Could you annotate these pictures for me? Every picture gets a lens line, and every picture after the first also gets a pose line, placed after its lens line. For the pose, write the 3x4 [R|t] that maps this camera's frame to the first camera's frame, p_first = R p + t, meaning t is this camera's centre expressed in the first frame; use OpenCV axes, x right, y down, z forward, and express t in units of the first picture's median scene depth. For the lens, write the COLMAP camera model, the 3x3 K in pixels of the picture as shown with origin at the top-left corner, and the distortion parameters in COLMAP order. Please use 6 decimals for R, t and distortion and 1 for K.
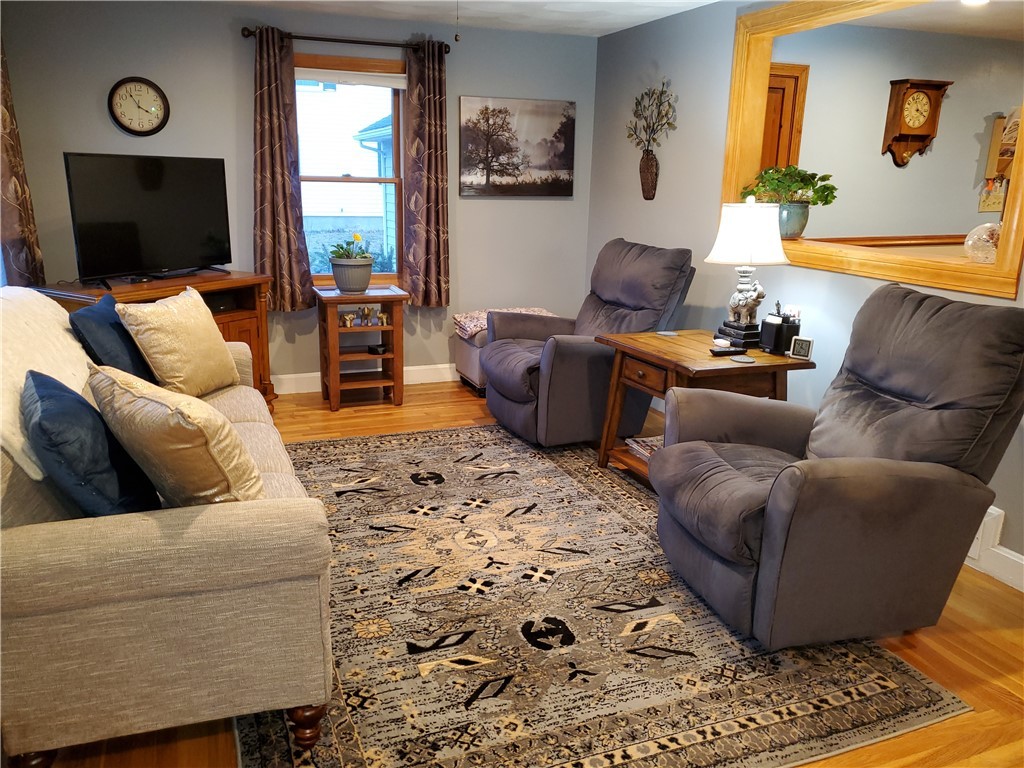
lens RADIAL K [[796.8, 0, 497.5], [0, 796.8, 379.3], [0, 0, 1]] dist [0.033883, -0.007564]
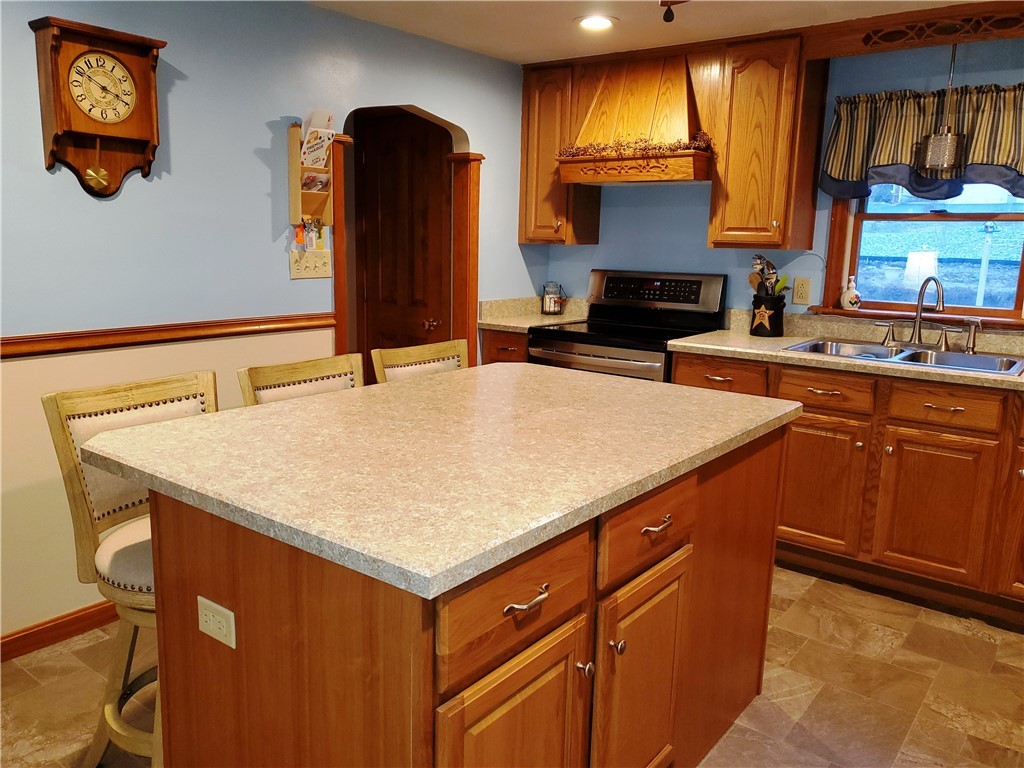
lens RADIAL K [[818.9, 0, 508.8], [0, 818.9, 371.5], [0, 0, 1]] dist [-0.036075, 0.108701]
pose [[0.855339, -0.082402, 0.511474, 0.642273], [0.120614, 0.991814, -0.041914, -0.144282], [-0.503834, 0.097541, 0.858276, 0.617488]]
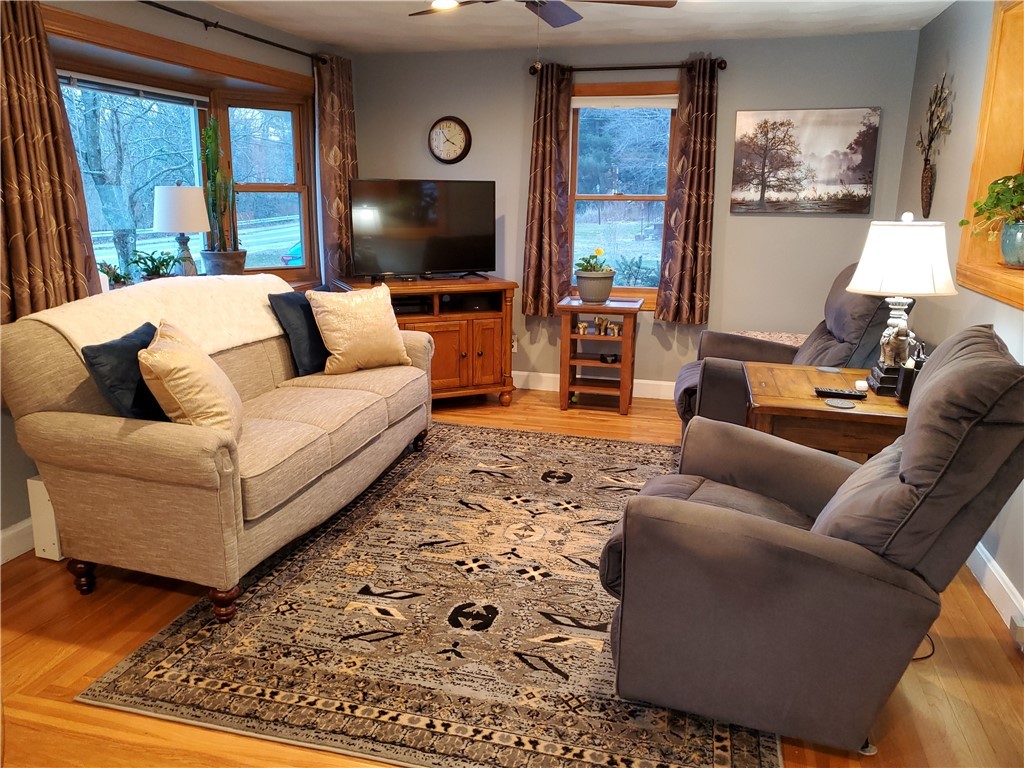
lens RADIAL K [[799.2, 0, 507.4], [0, 799.2, 376.9], [0, 0, 1]] dist [0.036467, -0.006724]
pose [[0.803836, 0.125353, -0.581494, 0.481944], [-0.141818, 0.989741, 0.017314, -0.016630], [0.577699, 0.068549, 0.813367, 0.094721]]
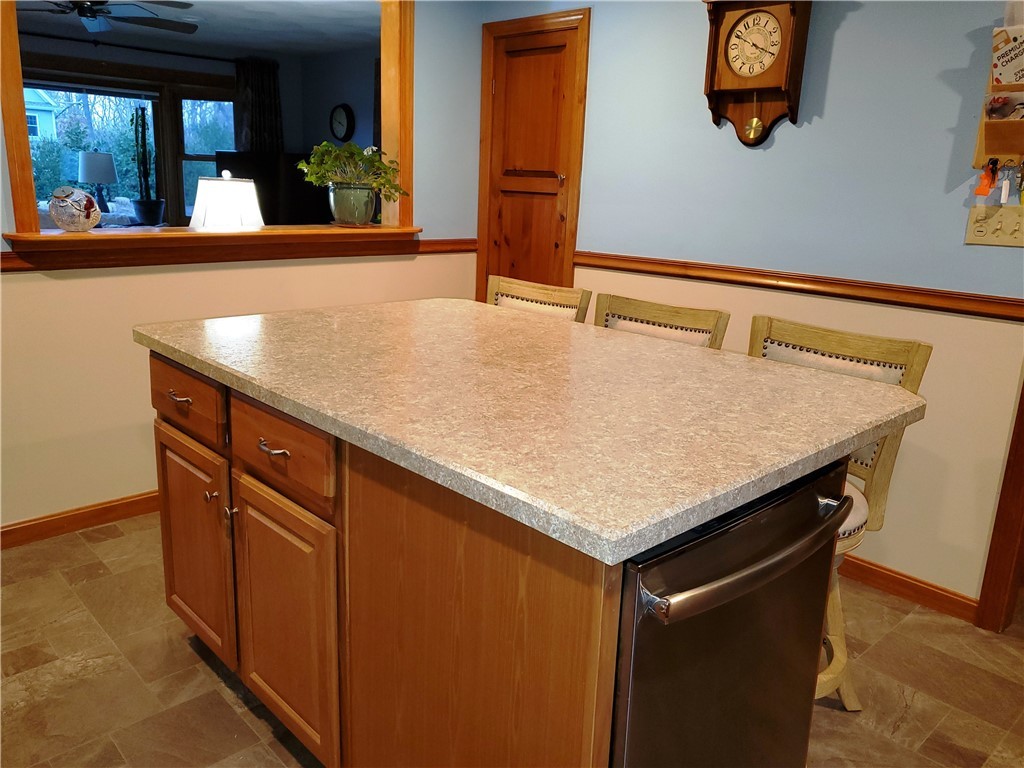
lens RADIAL K [[799.2, 0, 507.4], [0, 799.2, 376.9], [0, 0, 1]] dist [0.036467, -0.006724]
pose [[0.375421, 0.223496, -0.899505, 1.420249], [-0.258117, 0.957310, 0.130129, -0.196241], [0.890188, 0.183324, 0.417082, 0.913380]]
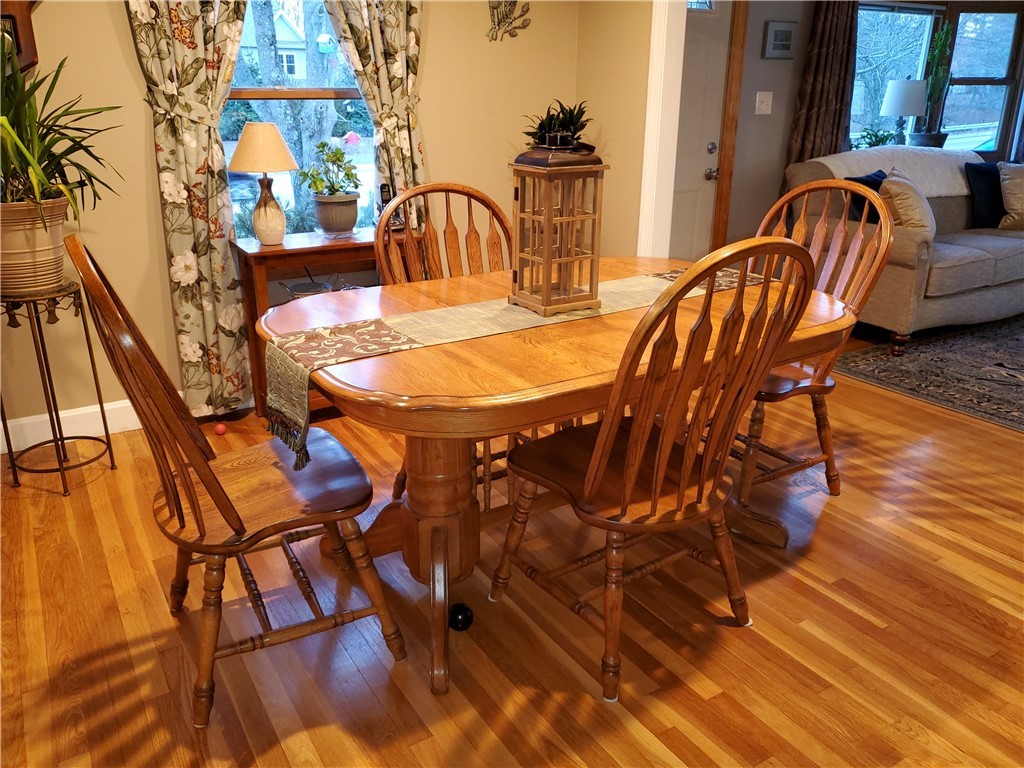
lens RADIAL K [[799.2, 0, 507.4], [0, 799.2, 376.9], [0, 0, 1]] dist [0.036467, -0.006724]
pose [[0.175368, 0.305901, -0.935773, 0.886809], [-0.243580, 0.934433, 0.259815, 0.116586], [0.953895, 0.182372, 0.238381, -0.258317]]
